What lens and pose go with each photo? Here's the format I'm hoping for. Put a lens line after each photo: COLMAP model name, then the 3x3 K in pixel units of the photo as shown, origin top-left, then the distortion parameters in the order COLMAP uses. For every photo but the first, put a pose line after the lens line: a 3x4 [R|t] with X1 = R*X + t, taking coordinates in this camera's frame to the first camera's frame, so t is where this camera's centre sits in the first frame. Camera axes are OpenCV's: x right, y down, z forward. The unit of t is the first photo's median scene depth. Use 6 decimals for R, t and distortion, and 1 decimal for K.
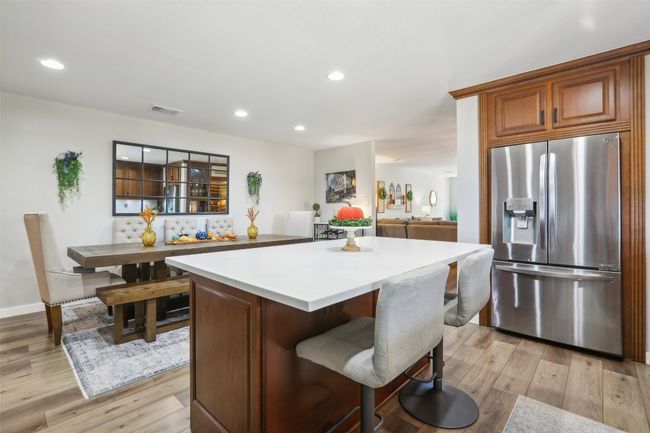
lens RADIAL K [[298.6, 0, 312.5], [0, 298.6, 206.4], [0, 0, 1]] dist [0.000942, 0.005107]
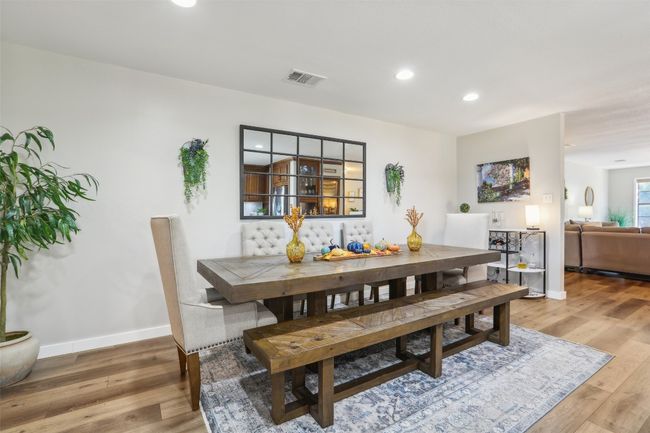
lens RADIAL K [[298.6, 0, 327.3], [0, 298.6, 216.6], [0, 0, 1]] dist [0.000942, 0.005107]
pose [[0.974957, 0.001681, -0.222388, -0.268783], [0.003961, 0.999681, 0.024924, 0.005038], [0.222359, -0.025181, 0.974640, 0.274706]]
